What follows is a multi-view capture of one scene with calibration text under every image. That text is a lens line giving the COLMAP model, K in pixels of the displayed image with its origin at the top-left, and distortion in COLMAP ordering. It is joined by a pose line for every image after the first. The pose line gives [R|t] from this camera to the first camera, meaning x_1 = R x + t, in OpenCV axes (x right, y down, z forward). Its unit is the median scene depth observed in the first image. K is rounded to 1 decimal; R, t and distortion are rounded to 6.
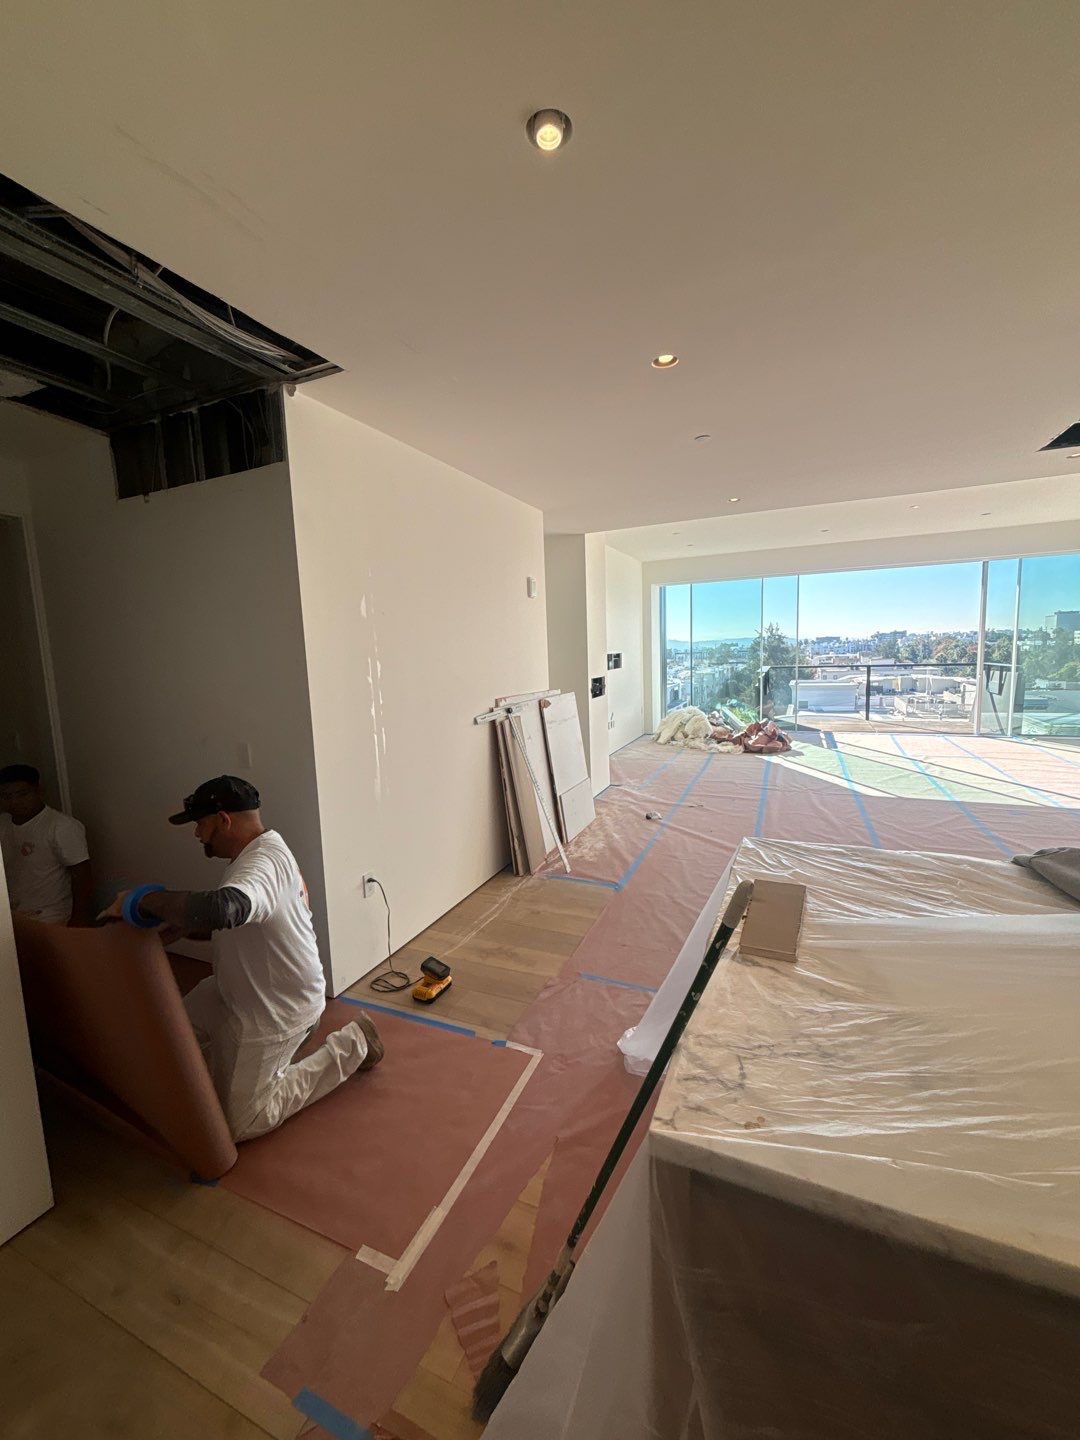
lens RADIAL K [[577.2, 0, 541.6], [0, 577.2, 717.7], [0, 0, 1]] dist [0.000764, -0.000127]
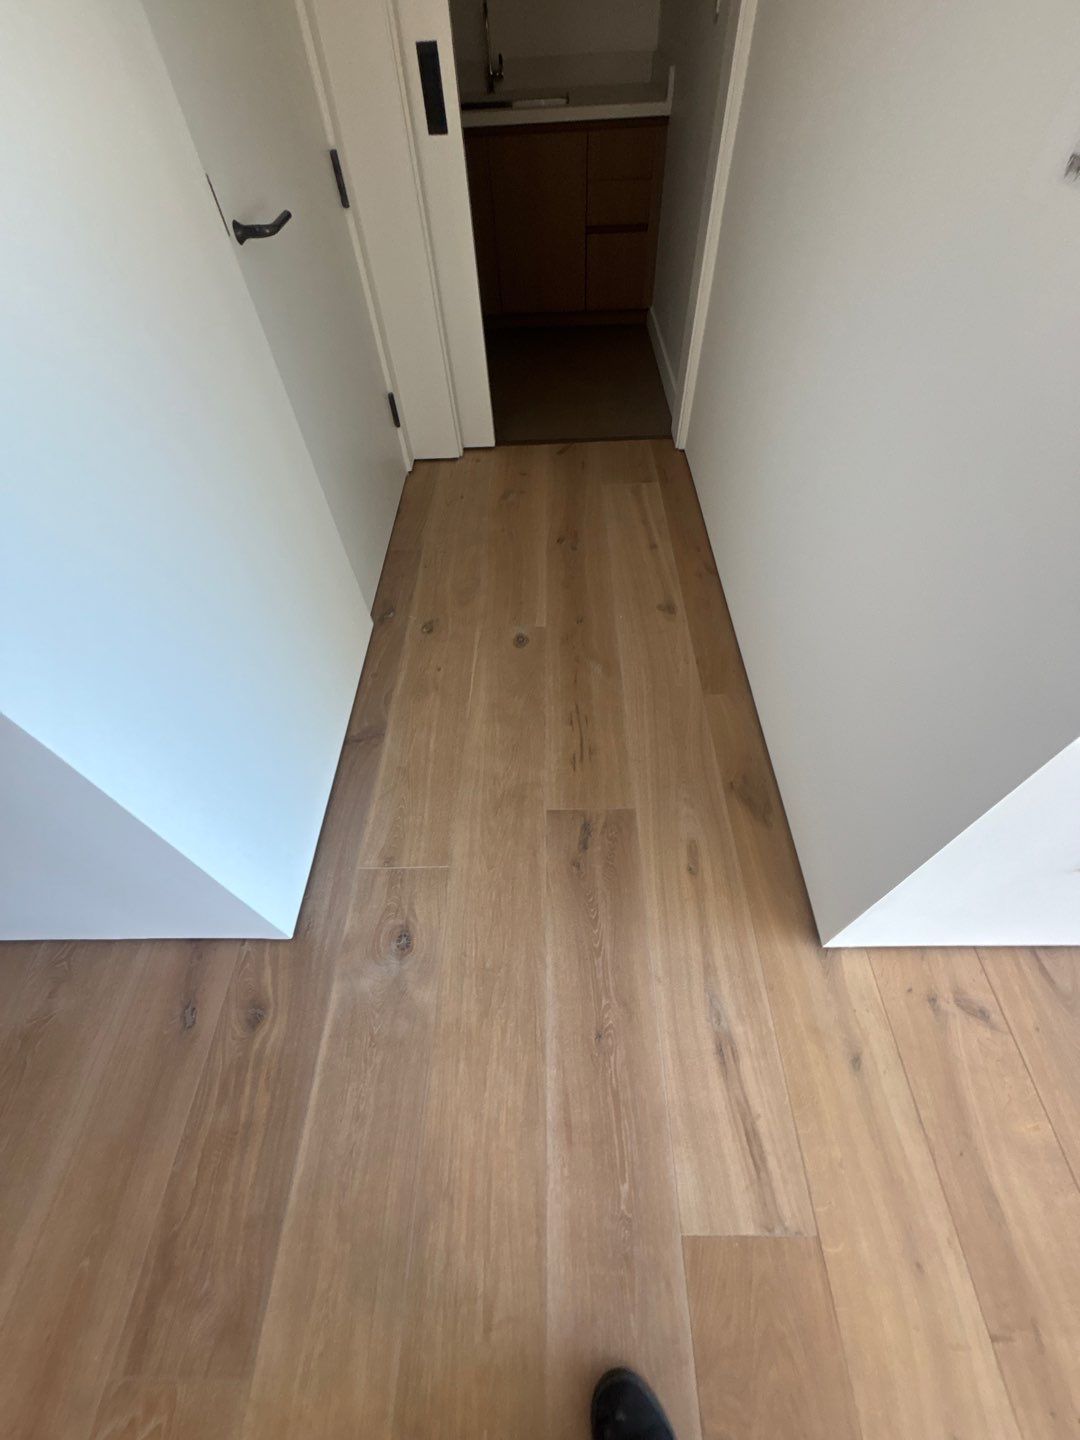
lens RADIAL K [[577.2, 0, 541.6], [0, 577.2, 717.7], [0, 0, 1]] dist [0.000764, -0.000127]
pose [[0.404229, 0.742425, -0.534232, -0.336835], [-0.080343, 0.610642, 0.787821, 0.052716], [0.911122, -0.275538, 0.306487, 0.712187]]
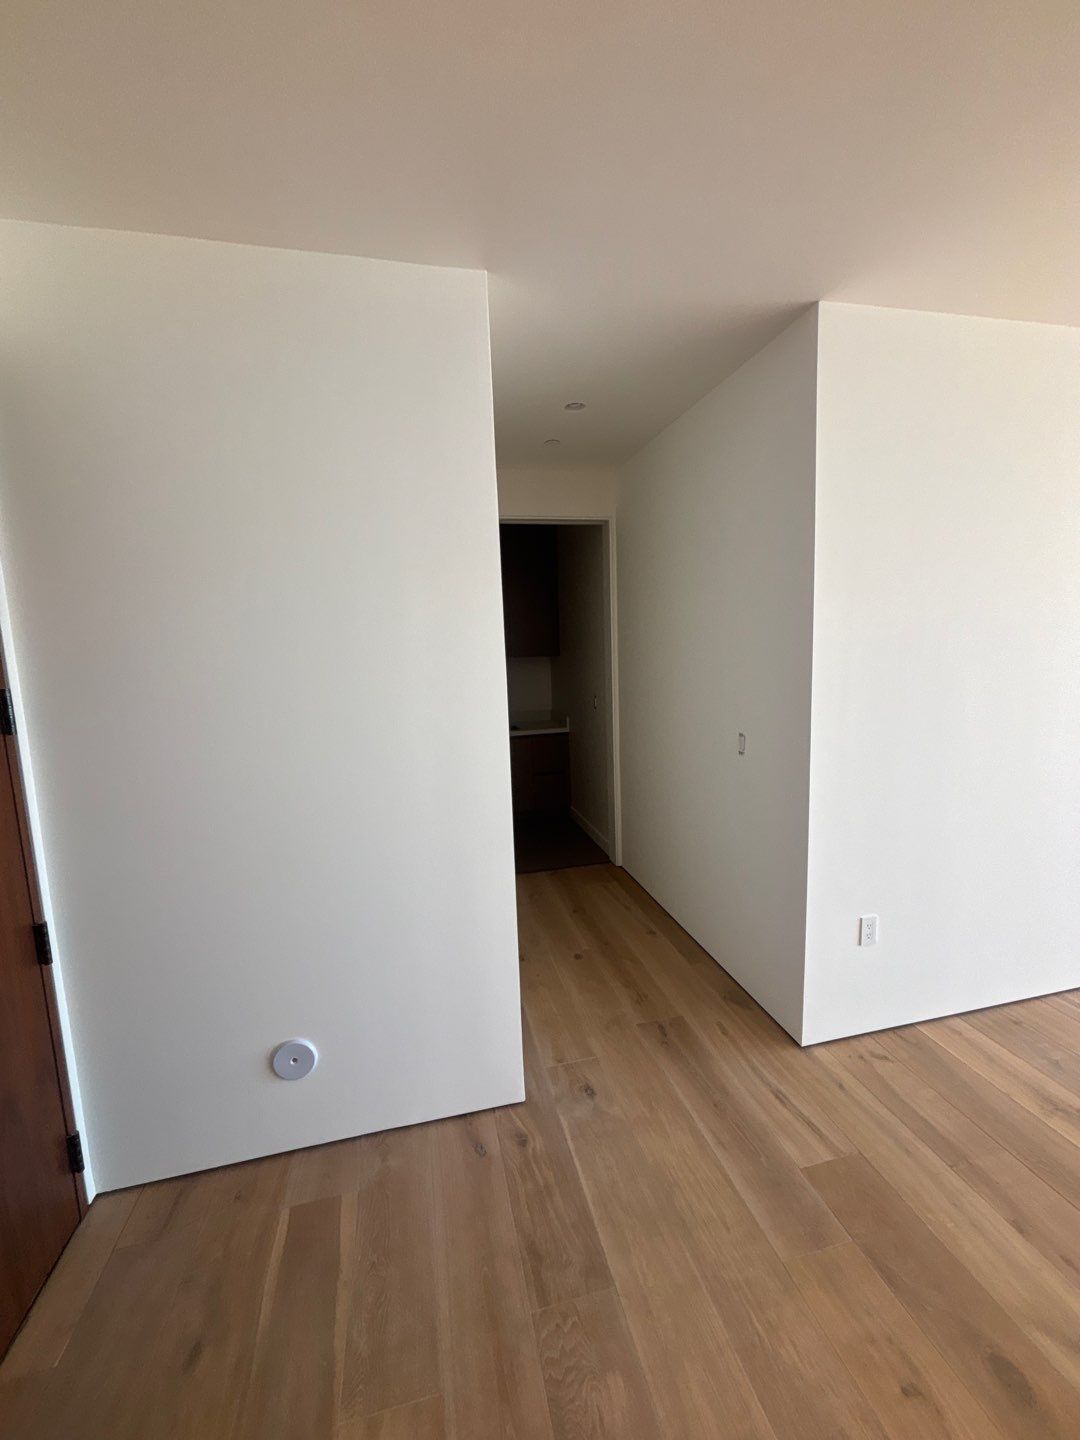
lens RADIAL K [[577.2, 0, 541.6], [0, 577.2, 717.7], [0, 0, 1]] dist [0.000764, -0.000127]
pose [[0.603884, 0.116357, -0.788533, 0.018598], [-0.080097, 0.993138, 0.085208, -0.030697], [0.793037, 0.011704, 0.609061, 0.179175]]
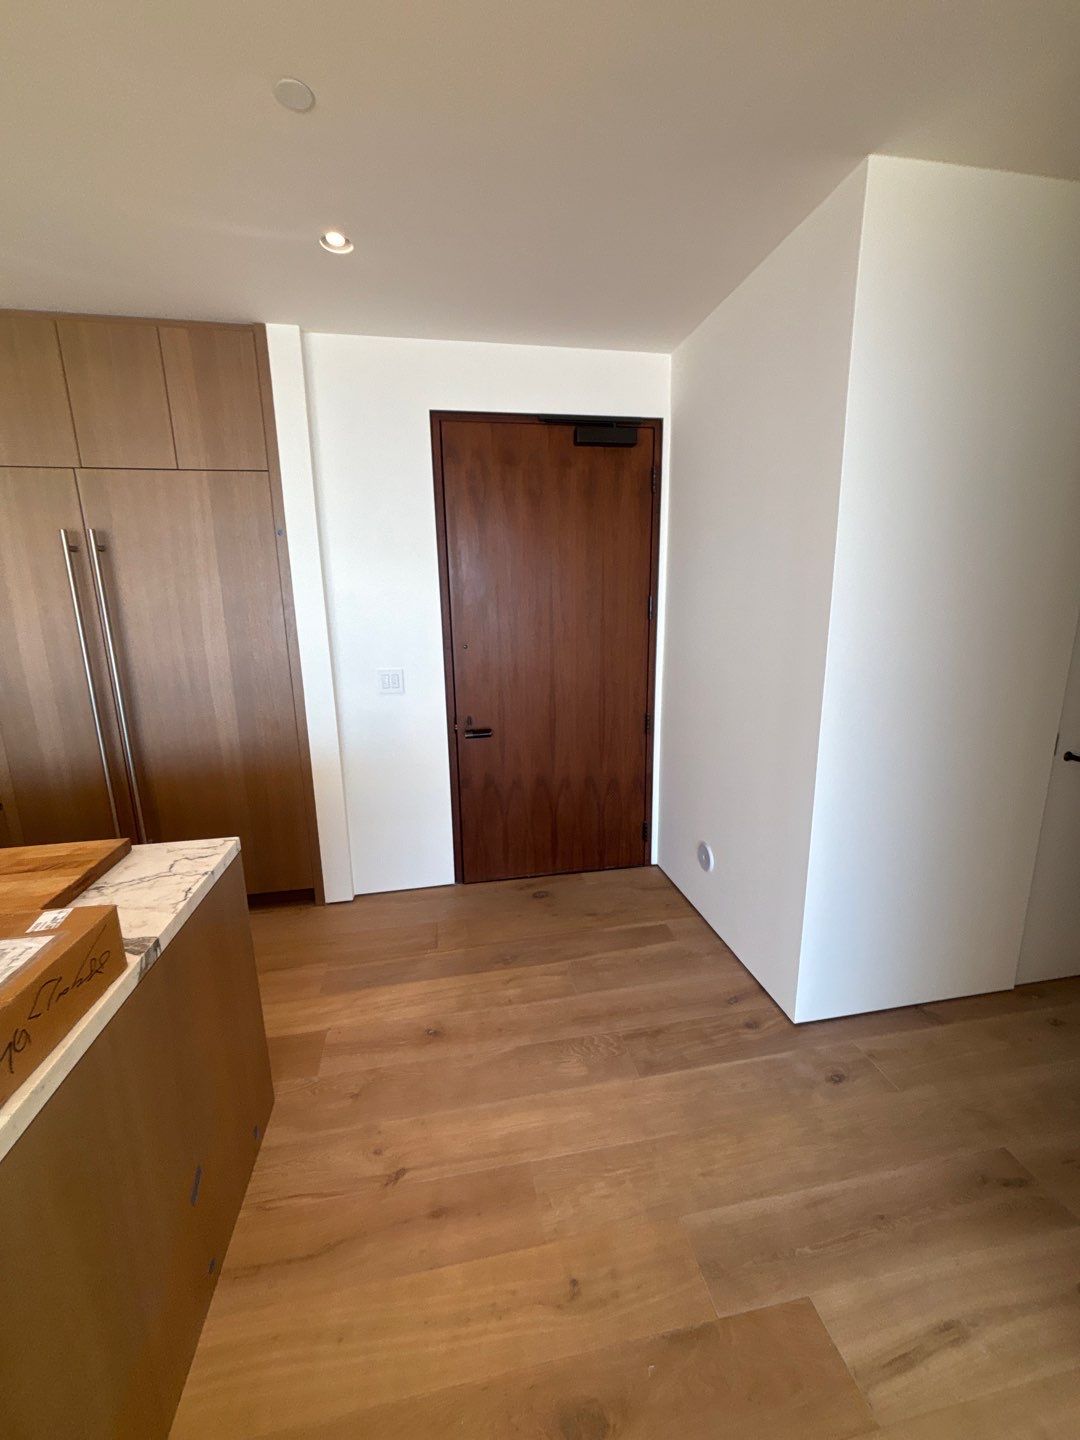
lens RADIAL K [[584.1, 0, 545.7], [0, 584.1, 708.9], [0, 0, 1]] dist [0.000854, 0.000250]
pose [[-0.817661, 0.159975, -0.553027, 0.112719], [-0.021221, 0.951588, 0.306643, -0.107971], [0.575309, 0.262465, -0.774681, 0.931068]]
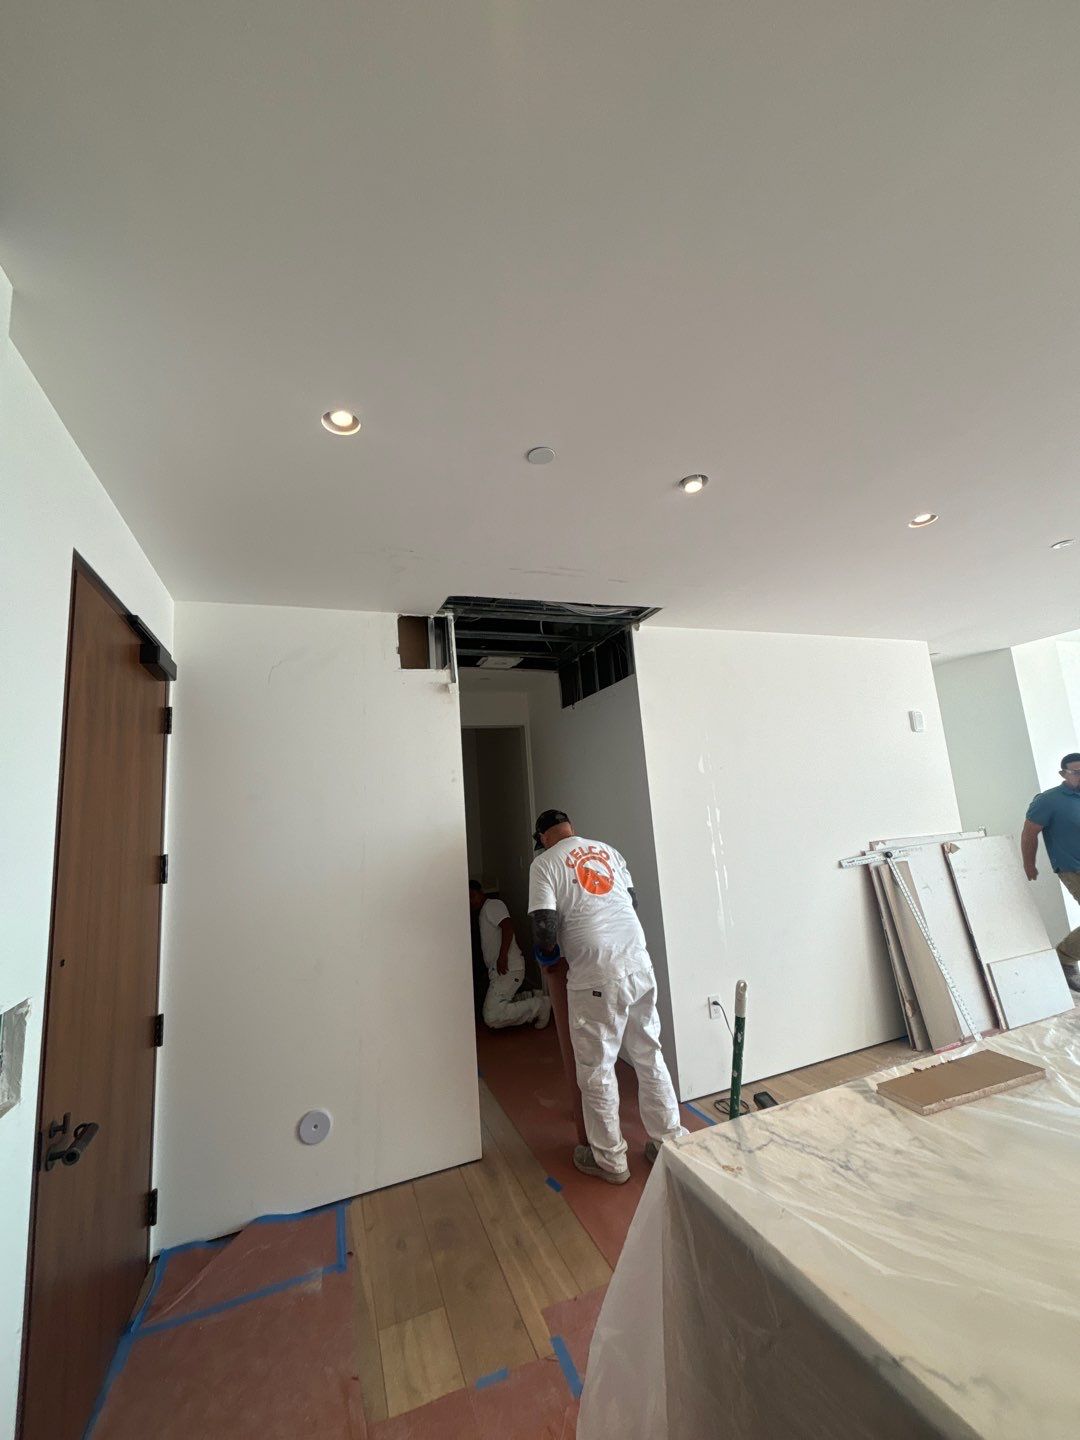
lens RADIAL K [[577.2, 0, 541.6], [0, 577.2, 717.7], [0, 0, 1]] dist [0.000764, -0.000127]
pose [[0.705831, -0.131459, -0.696076, 0.345962], [-0.036770, 0.974506, -0.221328, -0.001364], [0.707425, 0.181815, 0.683003, -0.128713]]
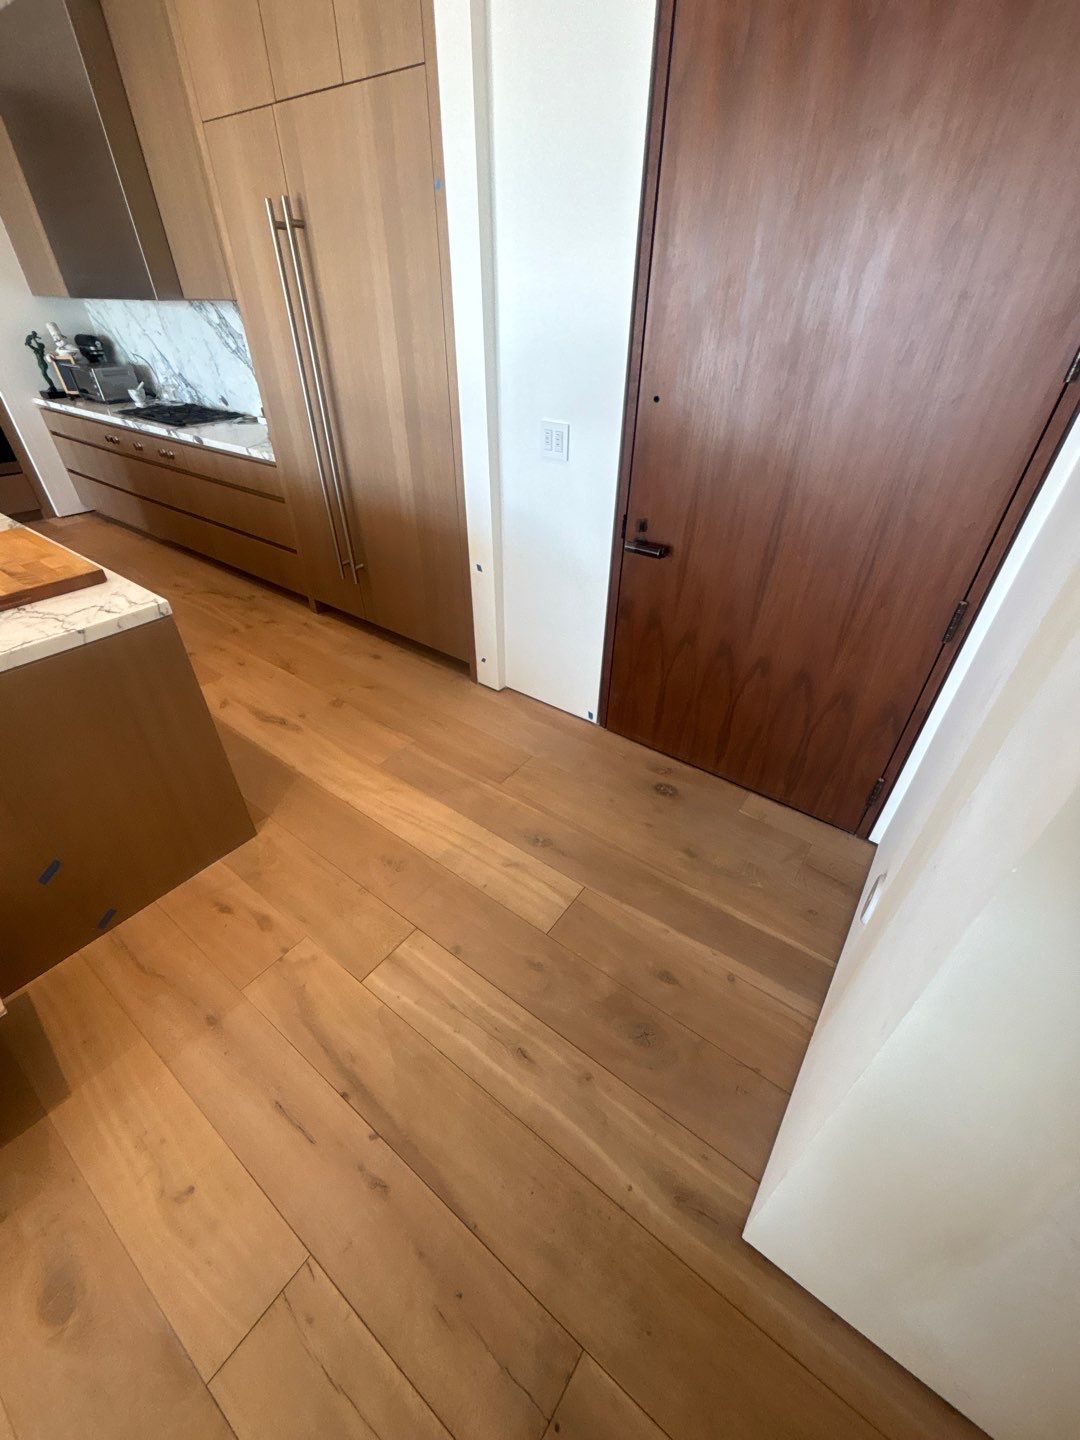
lens RADIAL K [[577.2, 0, 541.6], [0, 577.2, 717.7], [0, 0, 1]] dist [0.000764, -0.000127]
pose [[-0.975710, -0.103491, 0.193079, -0.424800], [0.052566, 0.745020, 0.664968, -0.057252], [-0.212666, 0.658965, -0.721483, 0.711504]]
